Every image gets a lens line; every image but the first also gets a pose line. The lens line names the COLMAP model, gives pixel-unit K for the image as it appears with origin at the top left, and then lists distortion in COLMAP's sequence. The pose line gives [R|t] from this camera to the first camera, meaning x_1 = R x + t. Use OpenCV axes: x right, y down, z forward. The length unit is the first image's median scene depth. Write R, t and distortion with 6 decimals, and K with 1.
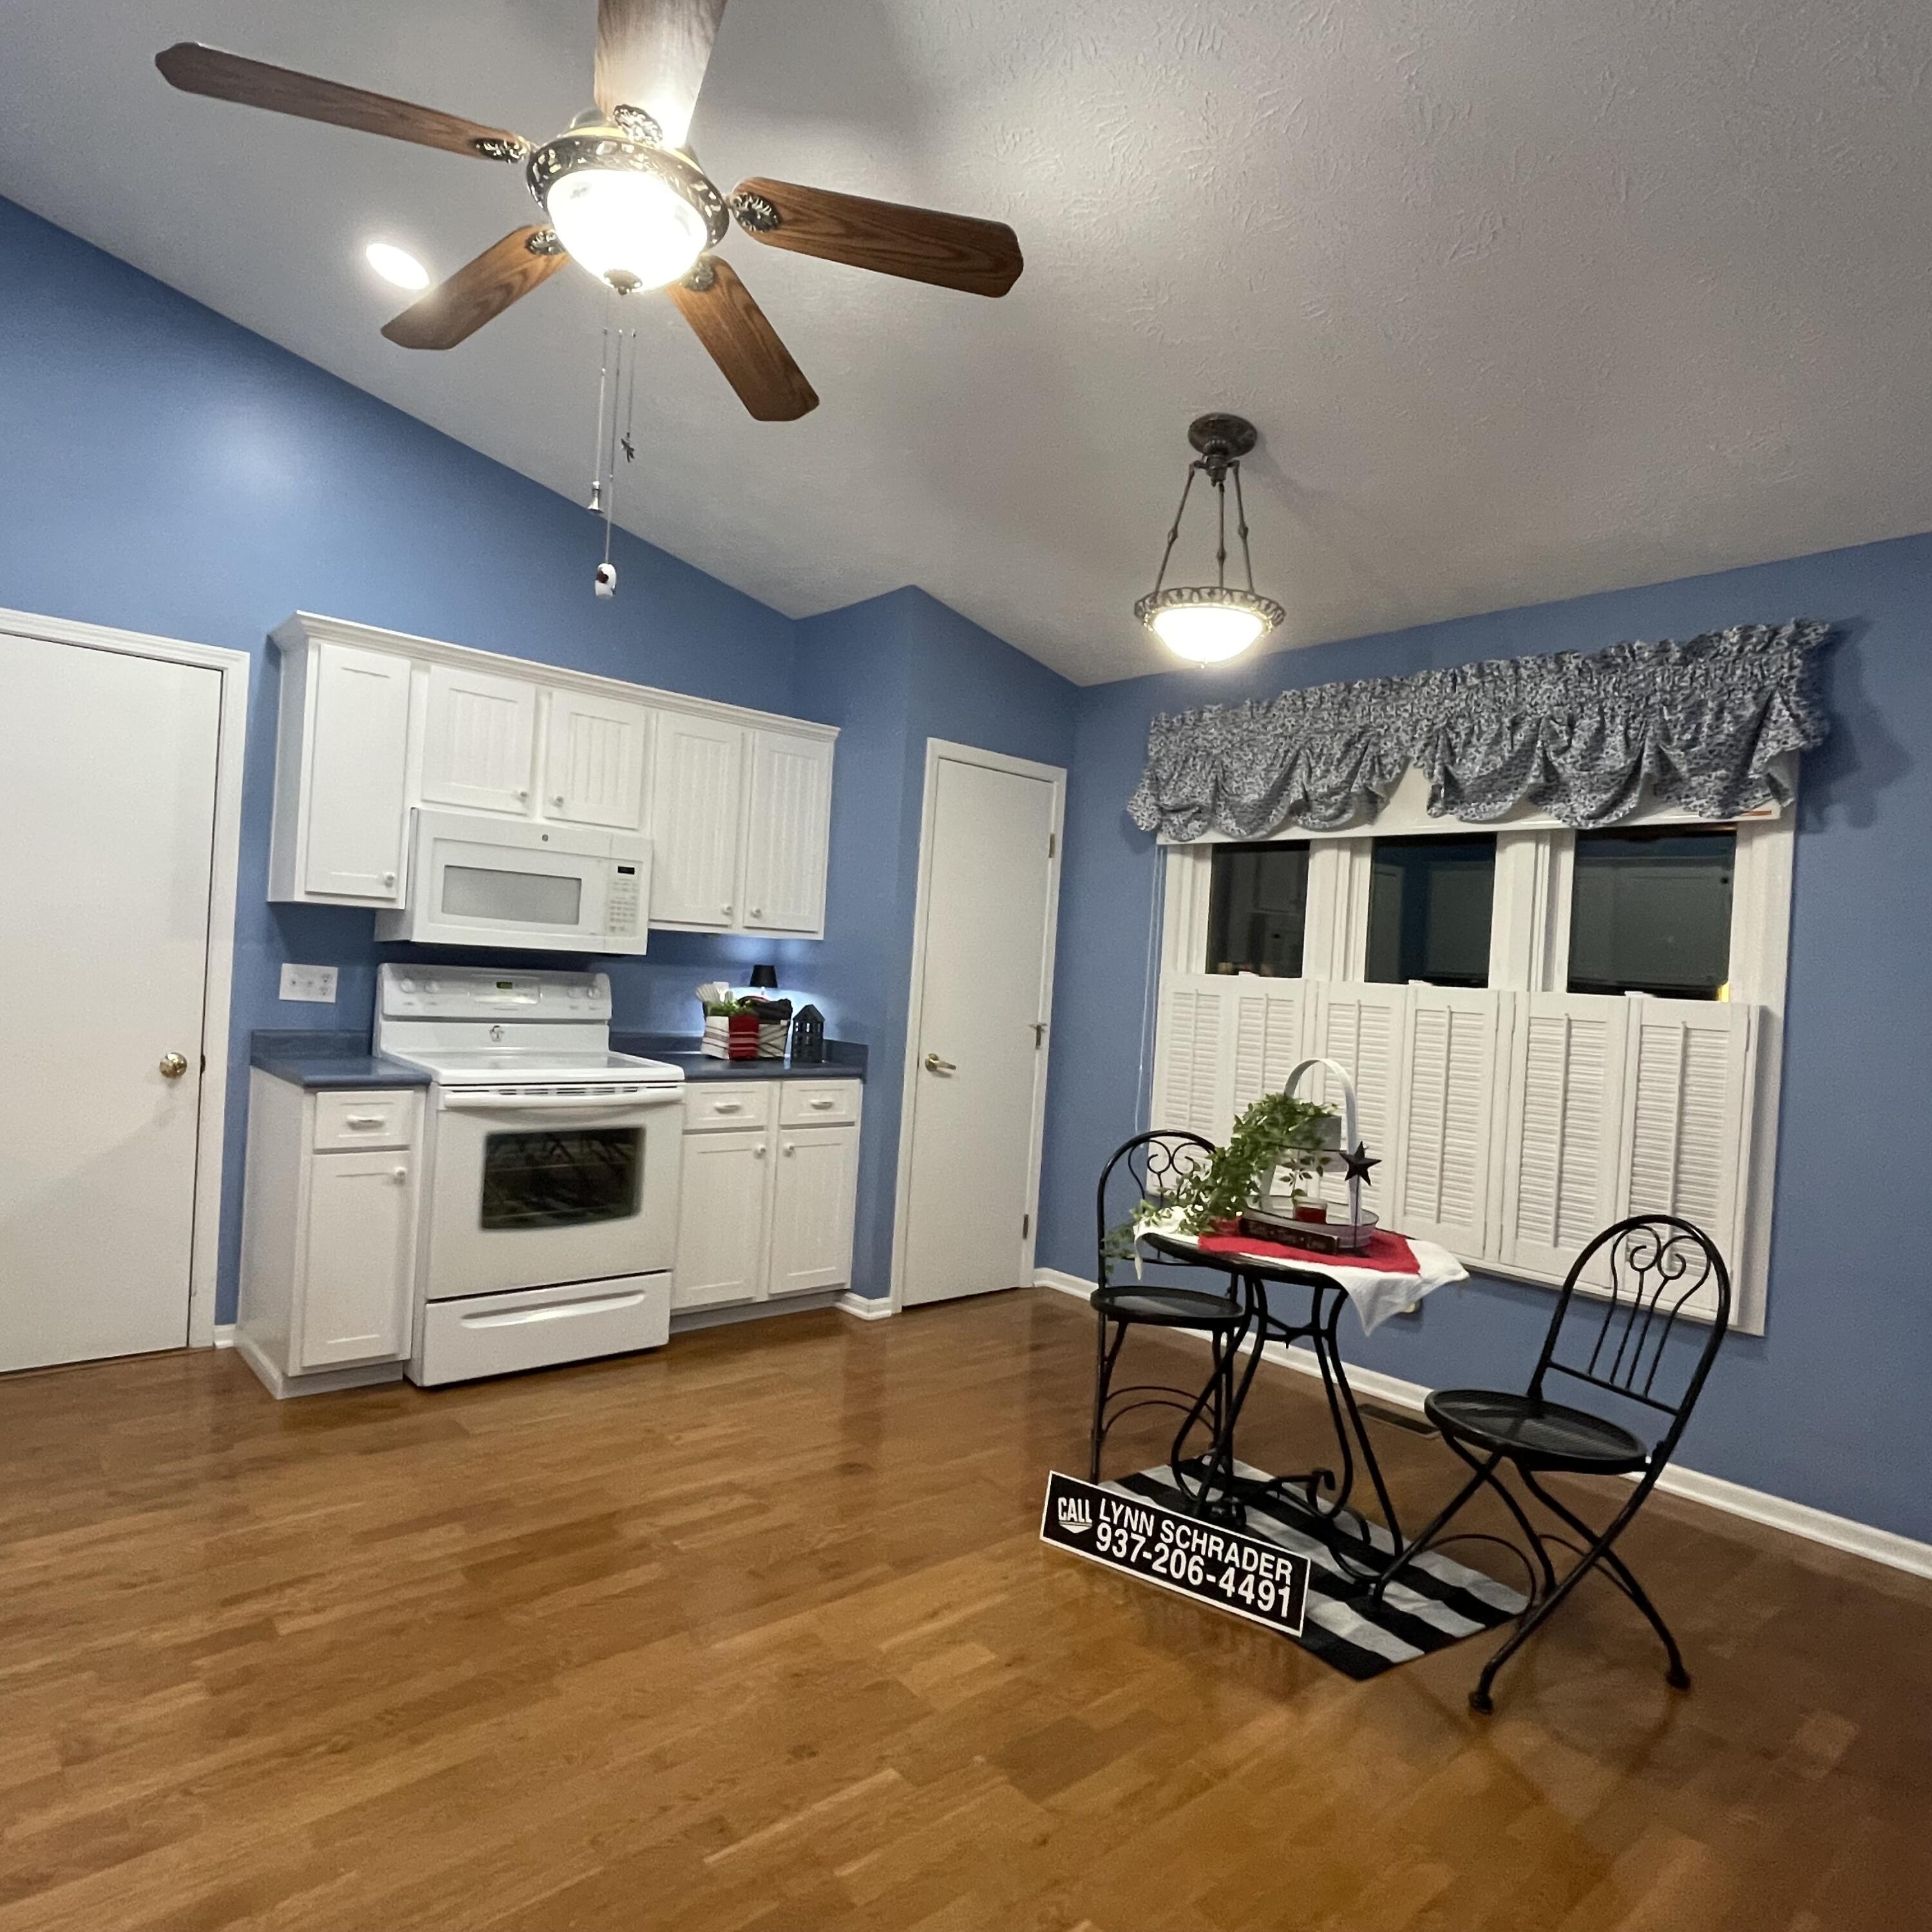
lens RADIAL K [[1219.3, 0, 945.8], [0, 1219.3, 973.1], [0, 0, 1]] dist [-0.000116, -0.002684]
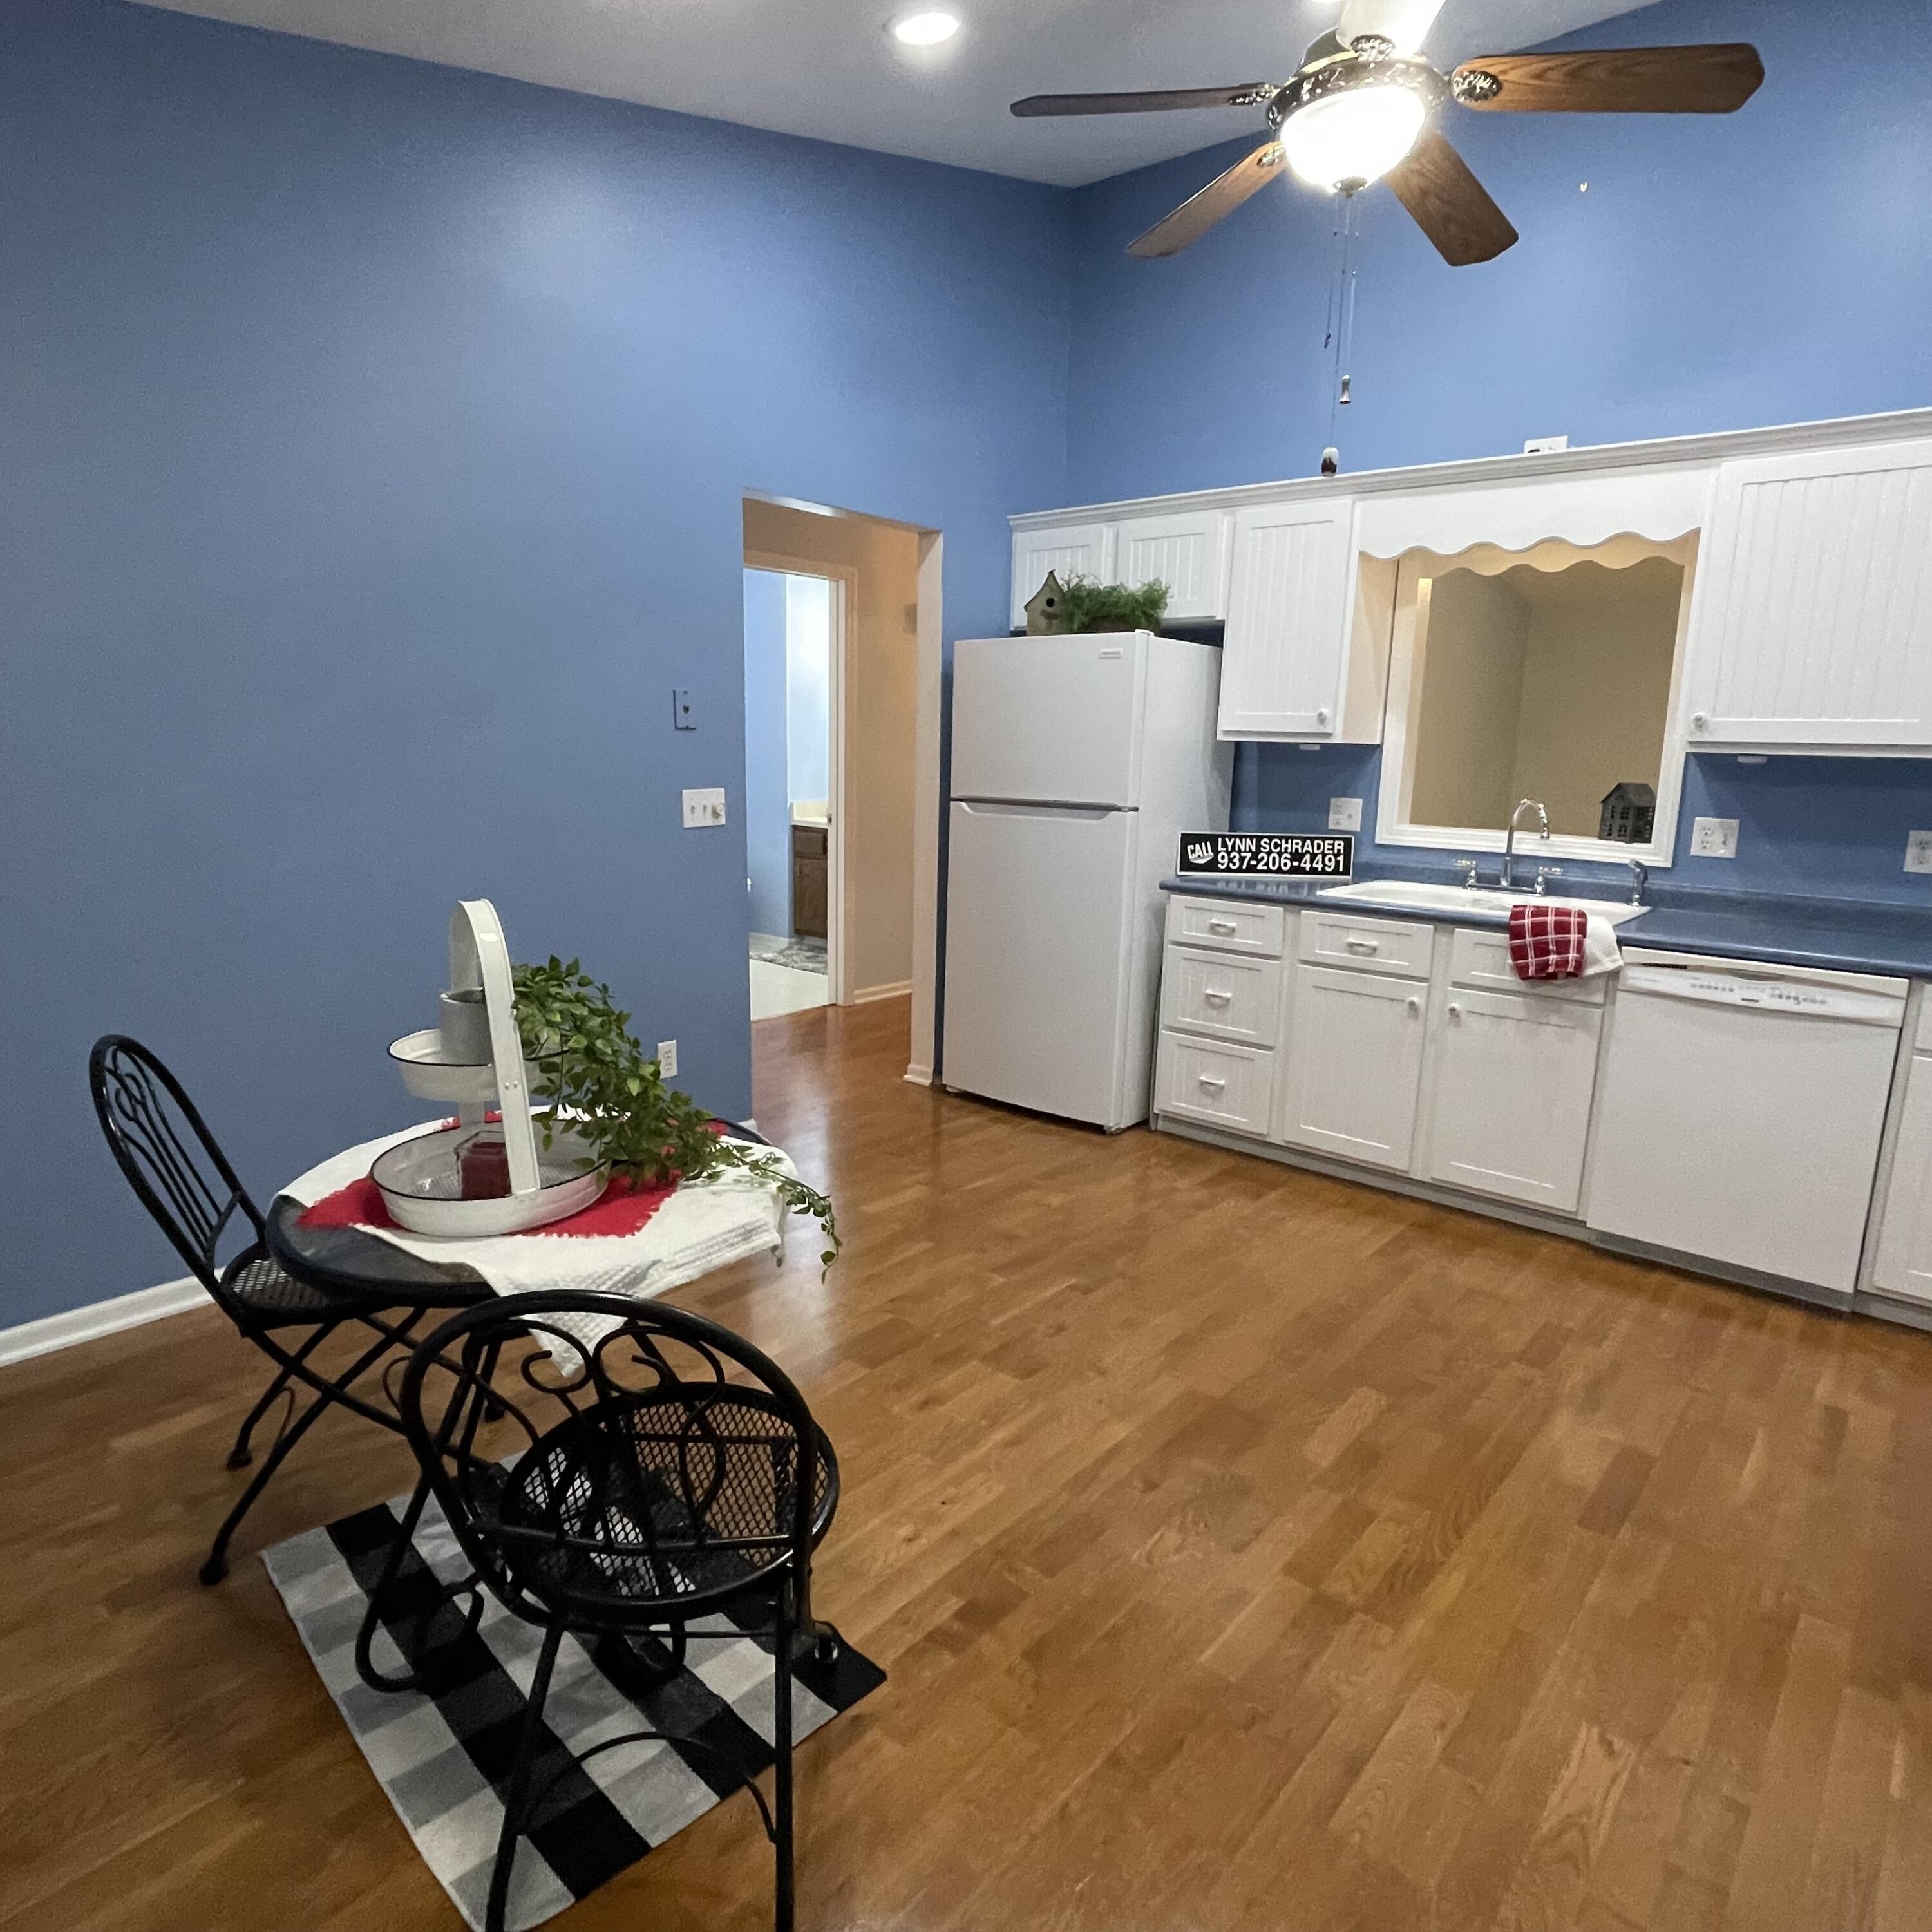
lens RADIAL K [[1219.3, 0, 954.0], [0, 1219.3, 975.0], [0, 0, 1]] dist [-0.000116, -0.002684]
pose [[-0.985166, -0.048894, -0.164494, 0.149161], [-0.080768, 0.977856, 0.193064, -0.020685], [0.151412, 0.203486, -0.967299, 1.295866]]
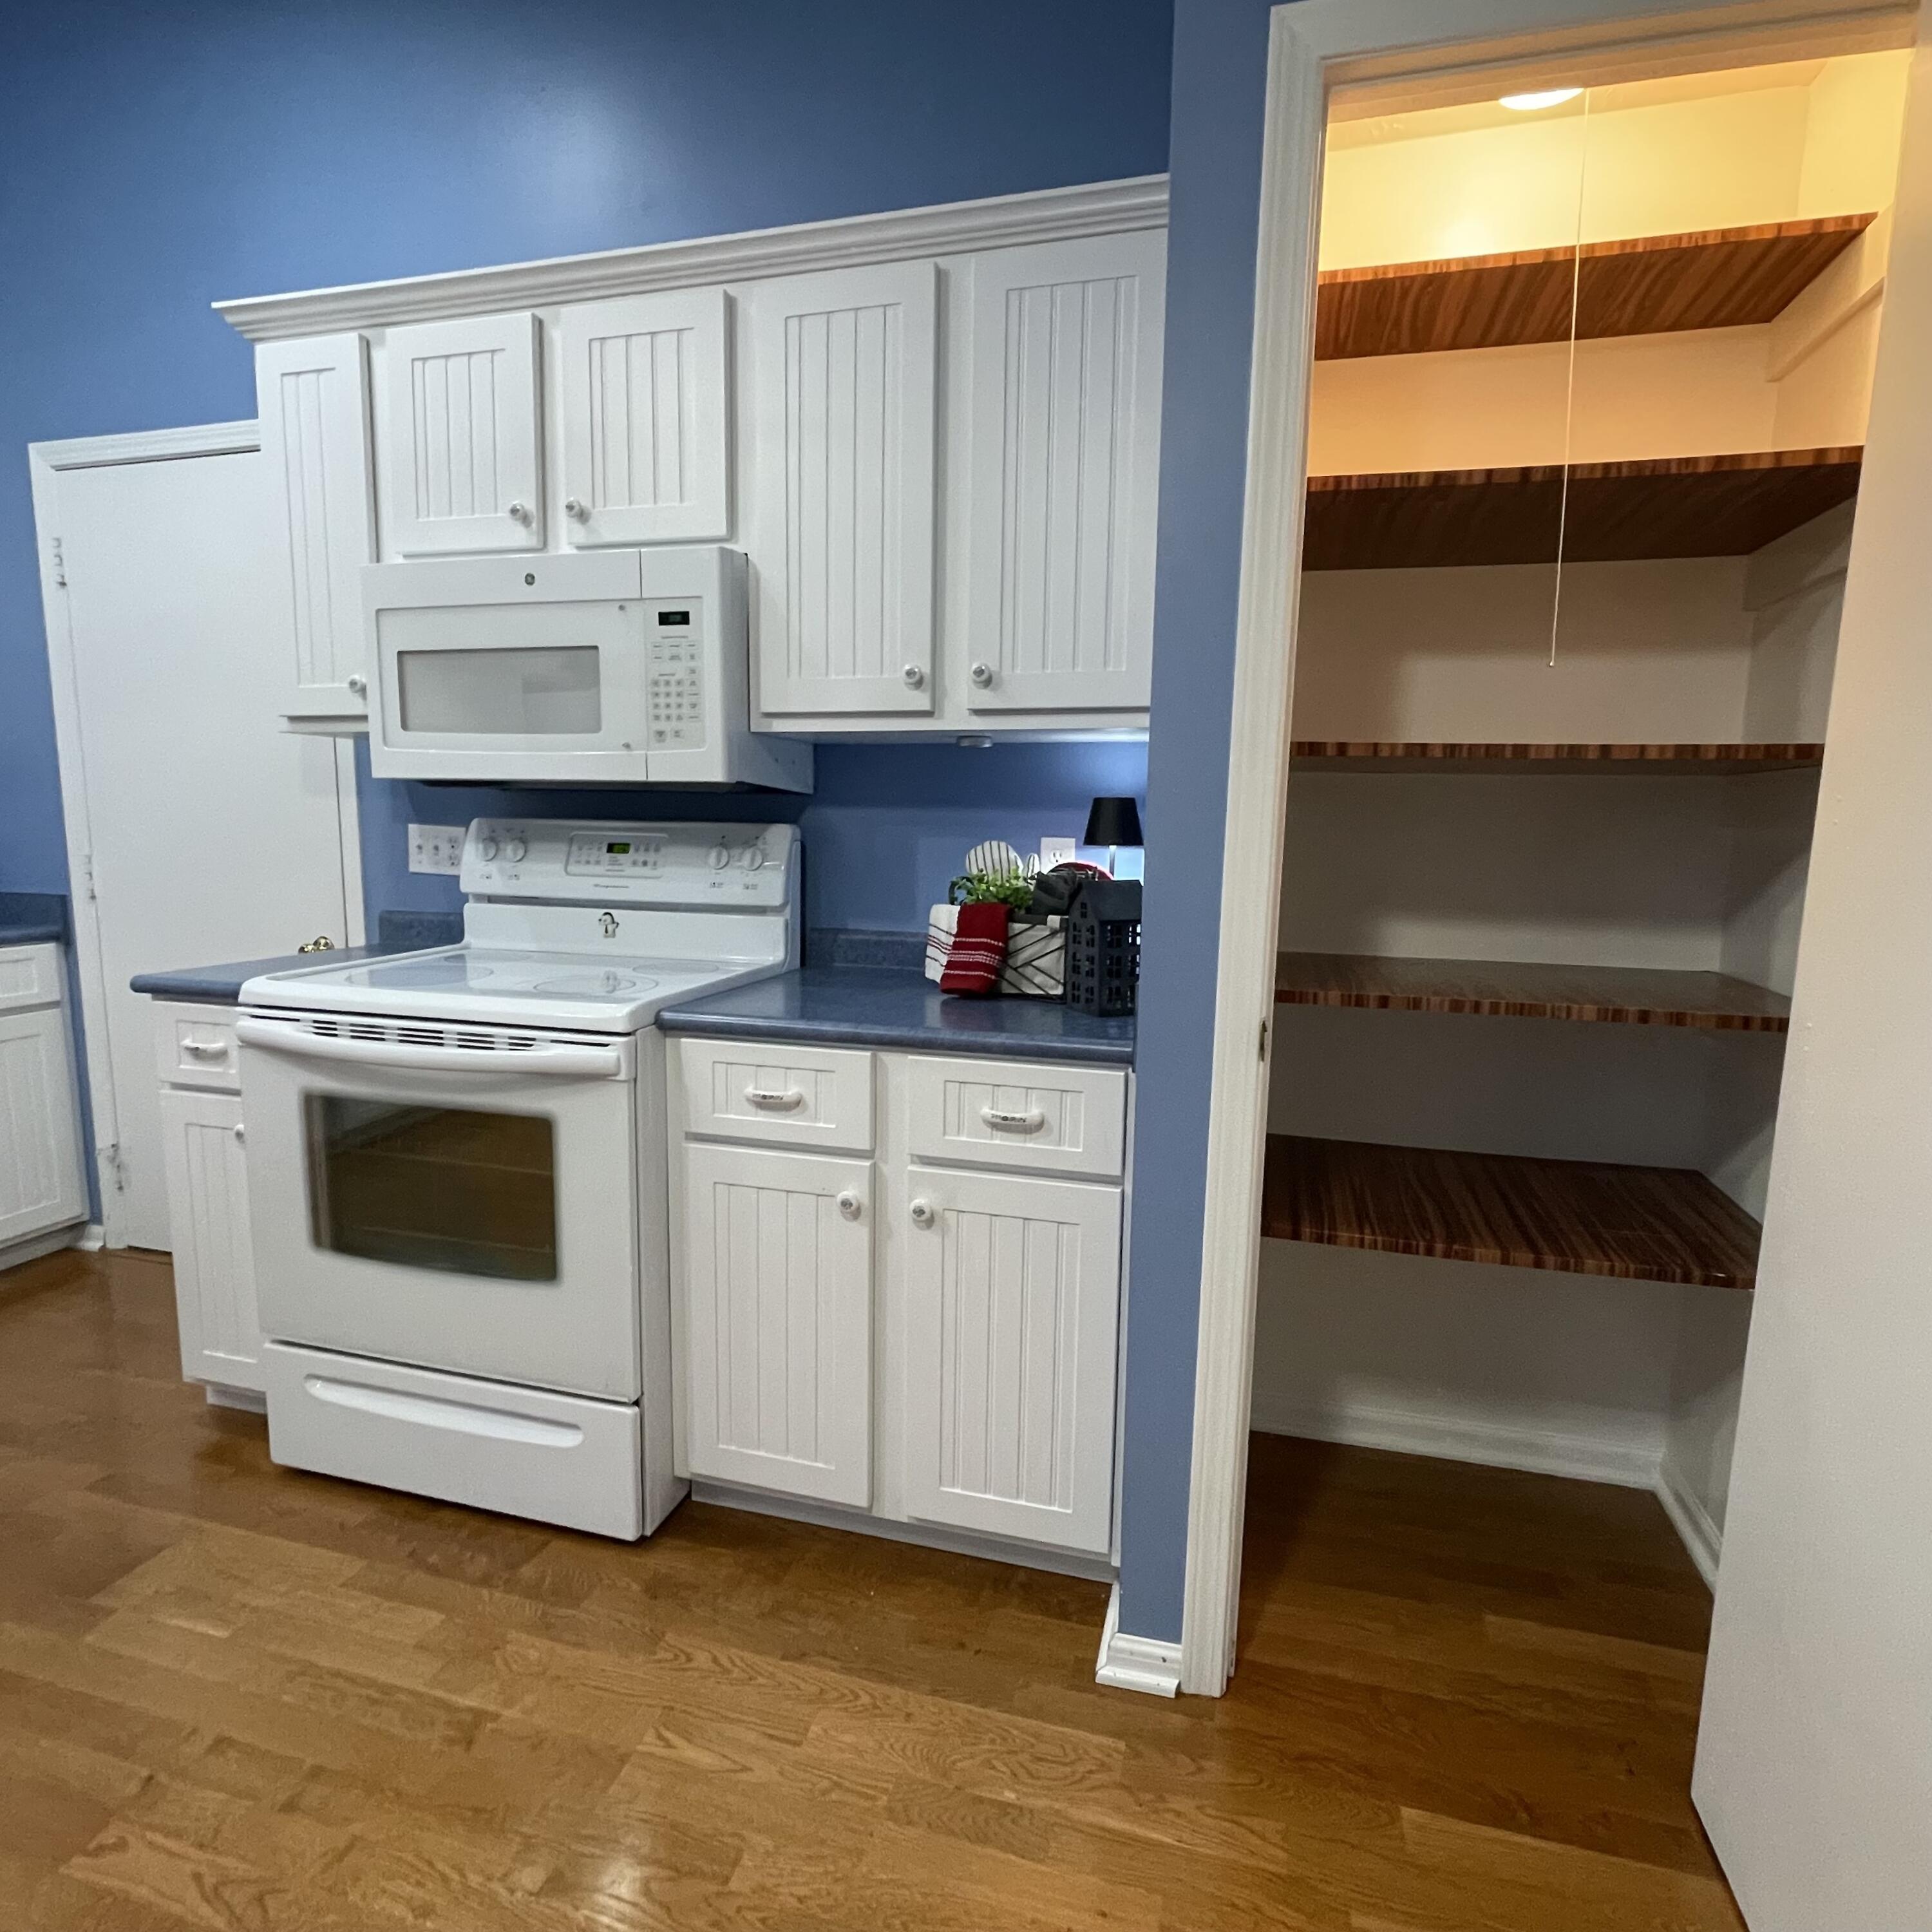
lens RADIAL K [[1120.5, 0, 958.6], [0, 1120.5, 971.0], [0, 0, 1]] dist [-0.006815, -0.000154]
pose [[0.552183, 0.062315, -0.831391, 0.248641], [0.011815, 0.996518, 0.082539, 0.032524], [0.833639, -0.055400, 0.549524, 0.975731]]
